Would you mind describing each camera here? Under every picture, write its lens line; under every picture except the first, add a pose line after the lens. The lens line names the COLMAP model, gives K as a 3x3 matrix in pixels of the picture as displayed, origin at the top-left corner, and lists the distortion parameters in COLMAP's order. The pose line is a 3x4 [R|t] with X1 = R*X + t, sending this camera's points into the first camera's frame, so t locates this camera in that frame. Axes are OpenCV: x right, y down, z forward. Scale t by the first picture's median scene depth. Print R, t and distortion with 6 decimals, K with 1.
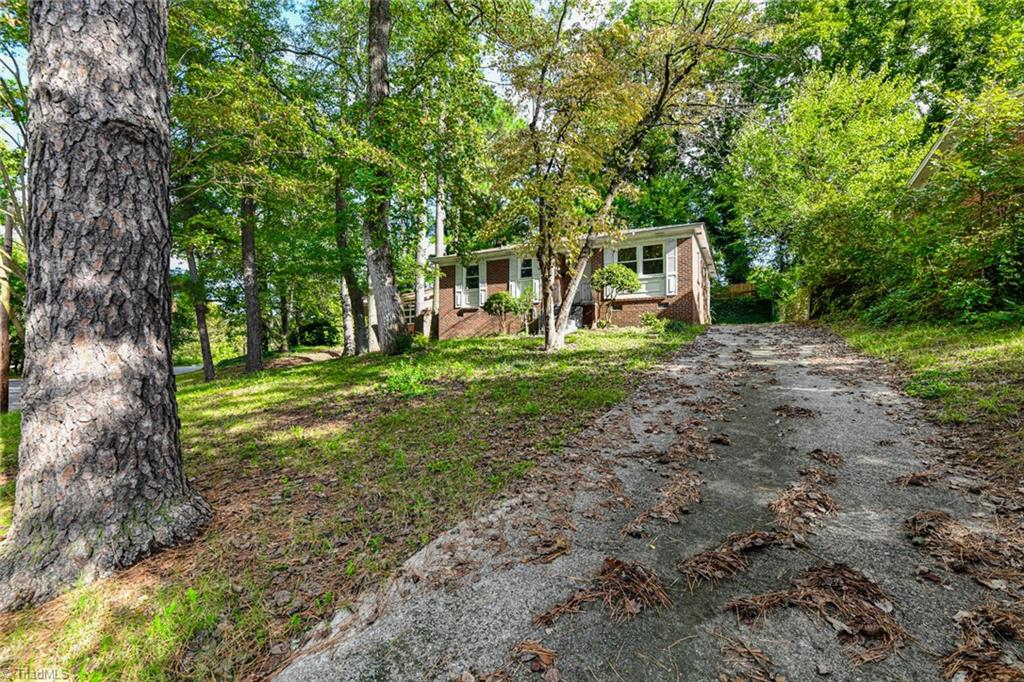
lens RADIAL K [[408.9, 0, 509.7], [0, 408.9, 339.6], [0, 0, 1]] dist [0.022515, -0.002949]
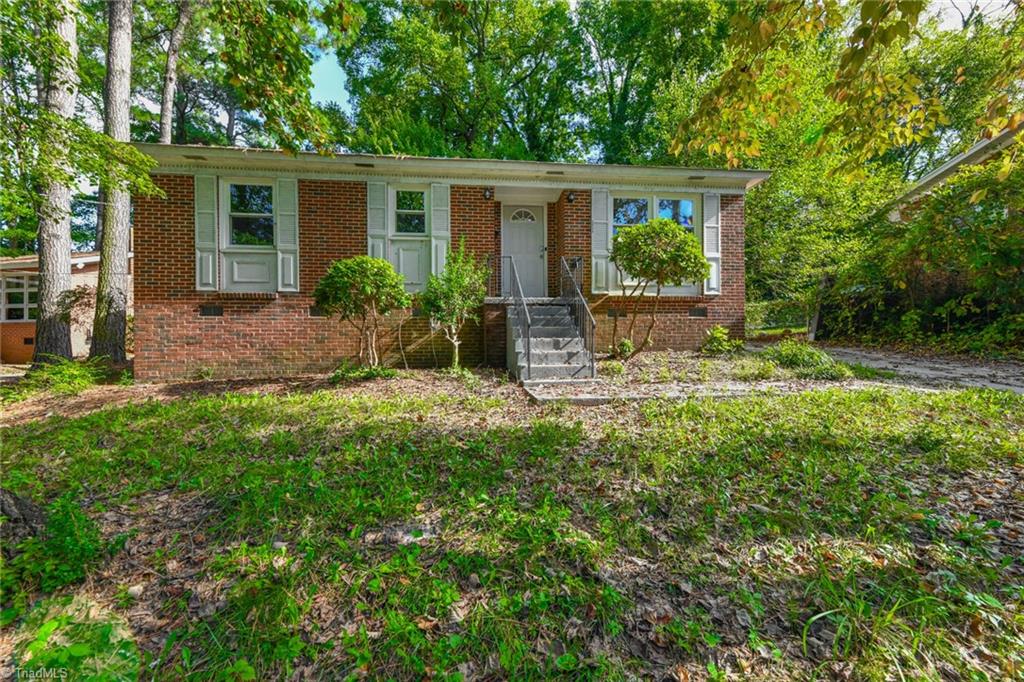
lens RADIAL K [[408.9, 0, 507.7], [0, 408.9, 338.6], [0, 0, 1]] dist [0.022515, -0.002949]
pose [[0.823452, -0.000224, 0.567386, -0.113495], [-0.003889, 0.999974, 0.006039, -0.039796], [-0.567373, -0.007179, 0.823430, 0.539835]]
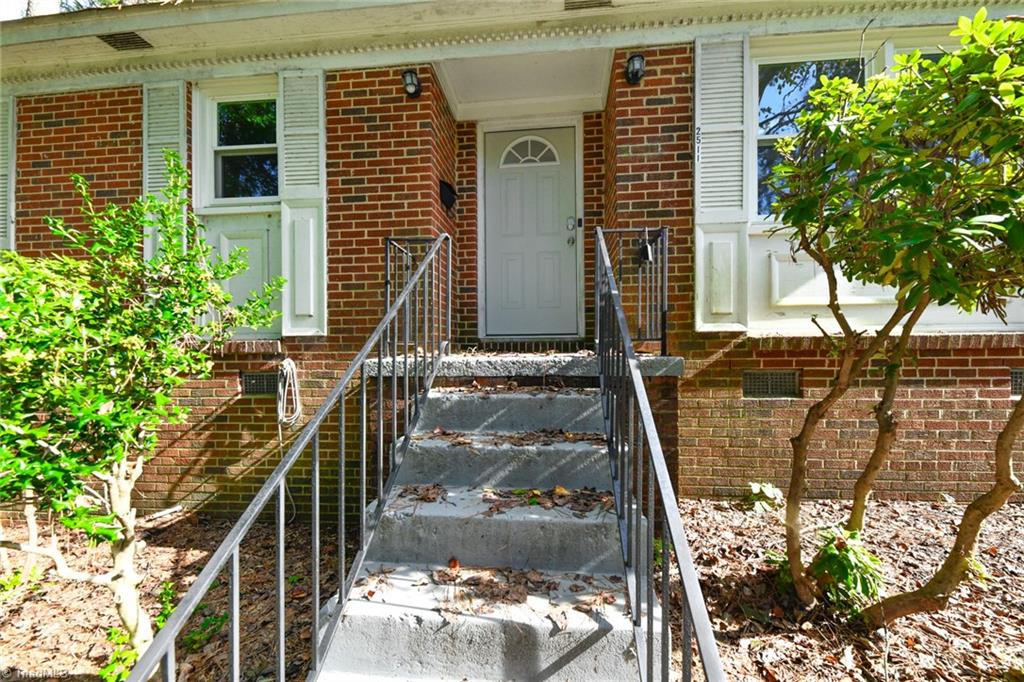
lens RADIAL K [[408.9, 0, 511.9], [0, 408.9, 348.6], [0, 0, 1]] dist [0.022515, -0.002949]
pose [[0.922168, -0.009993, 0.386661, 0.072387], [0.004677, 0.999881, 0.014685, -0.079281], [-0.386762, -0.011733, 0.922105, 0.721316]]
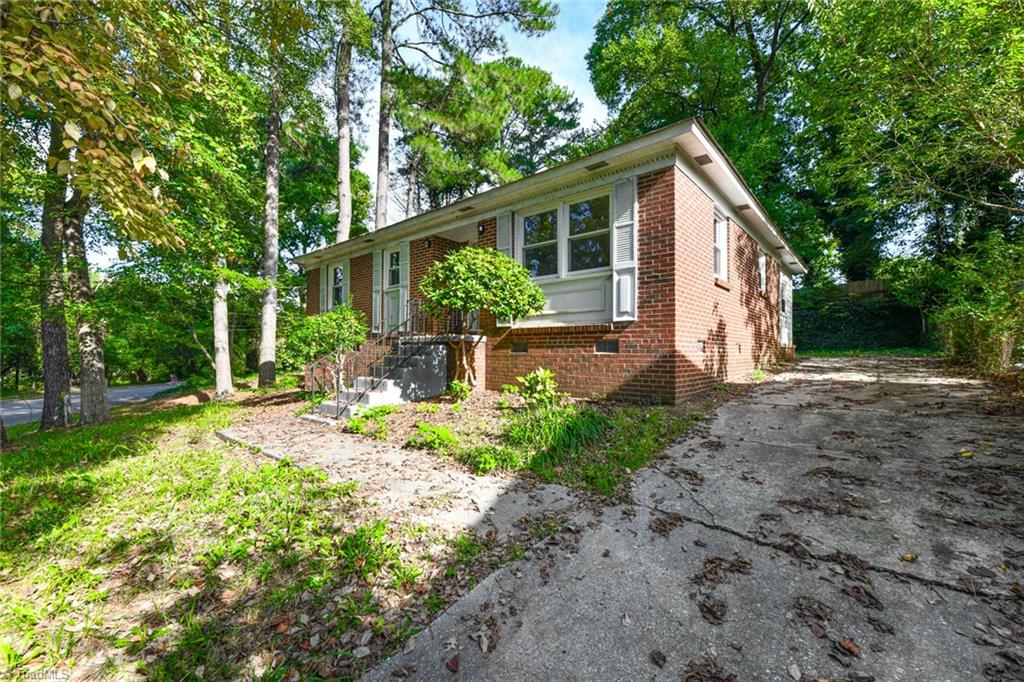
lens RADIAL K [[408.9, 0, 521.5], [0, 408.9, 343.1], [0, 0, 1]] dist [0.022515, -0.002949]
pose [[0.980866, -0.004534, -0.194632, 0.288589], [0.003918, 0.999986, -0.003552, -0.066705], [0.194645, 0.002721, 0.980870, 0.460987]]
